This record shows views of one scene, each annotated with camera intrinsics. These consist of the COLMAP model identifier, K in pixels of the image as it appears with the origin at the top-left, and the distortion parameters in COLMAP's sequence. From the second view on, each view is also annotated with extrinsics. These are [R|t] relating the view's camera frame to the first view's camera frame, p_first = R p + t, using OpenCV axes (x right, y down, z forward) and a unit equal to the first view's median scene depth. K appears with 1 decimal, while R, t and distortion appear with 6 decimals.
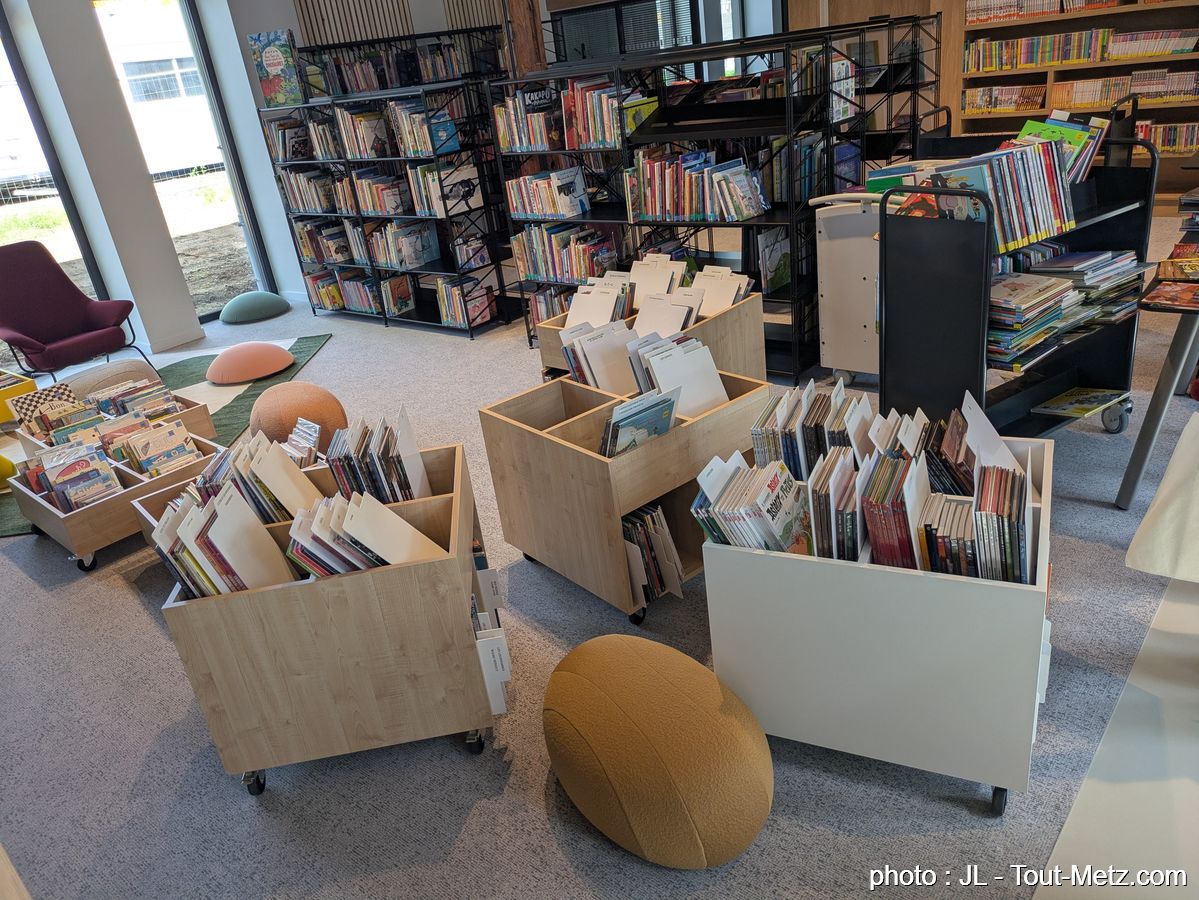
lens RADIAL K [[894.6, 0, 604.1], [0, 894.6, 454.1], [0, 0, 1]] dist [0.048290, -0.036992]
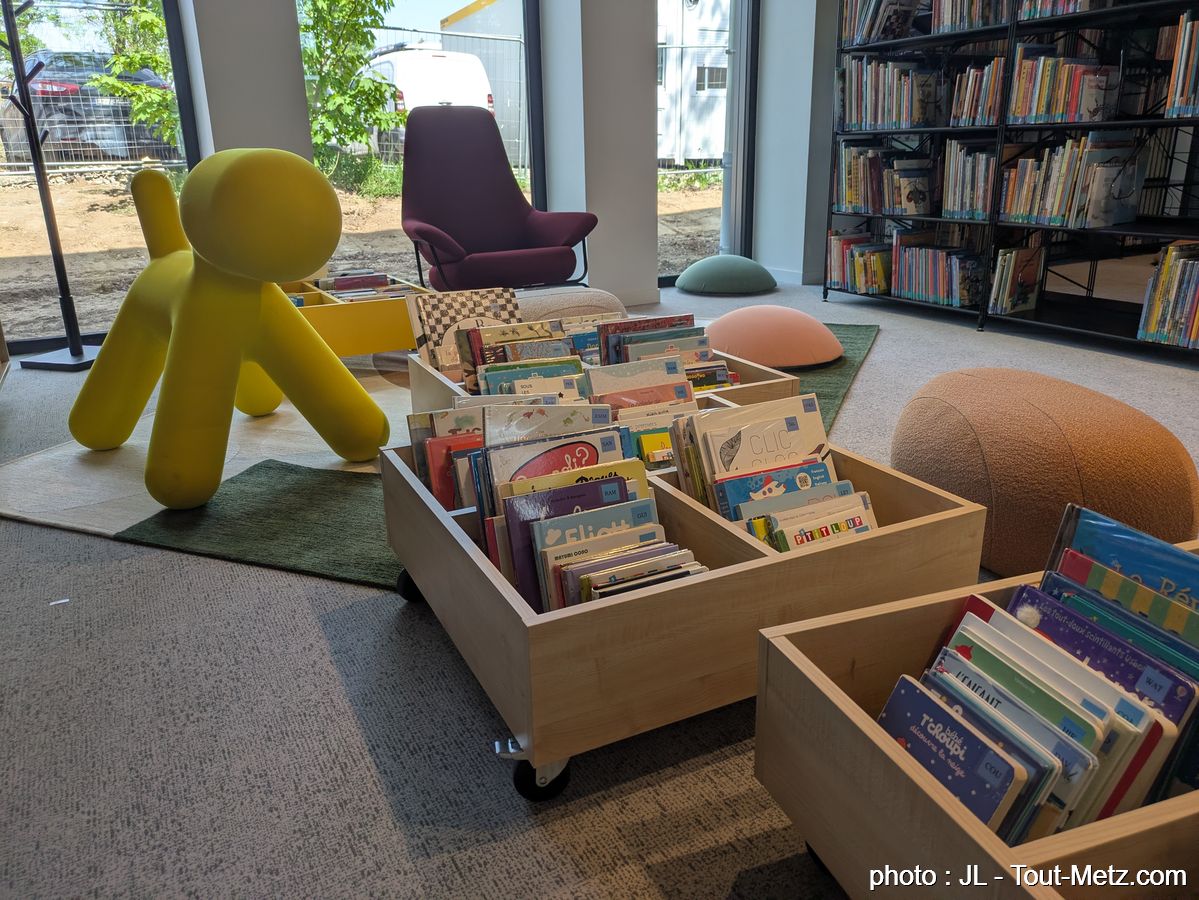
lens RADIAL K [[894.6, 0, 601.1], [0, 894.6, 449.6], [0, 0, 1]] dist [0.048290, -0.036992]
pose [[0.925915, 0.221711, -0.305821, -0.297564], [-0.245302, 0.968601, -0.040481, 0.013631], [0.287243, 0.112500, 0.951228, 0.433941]]
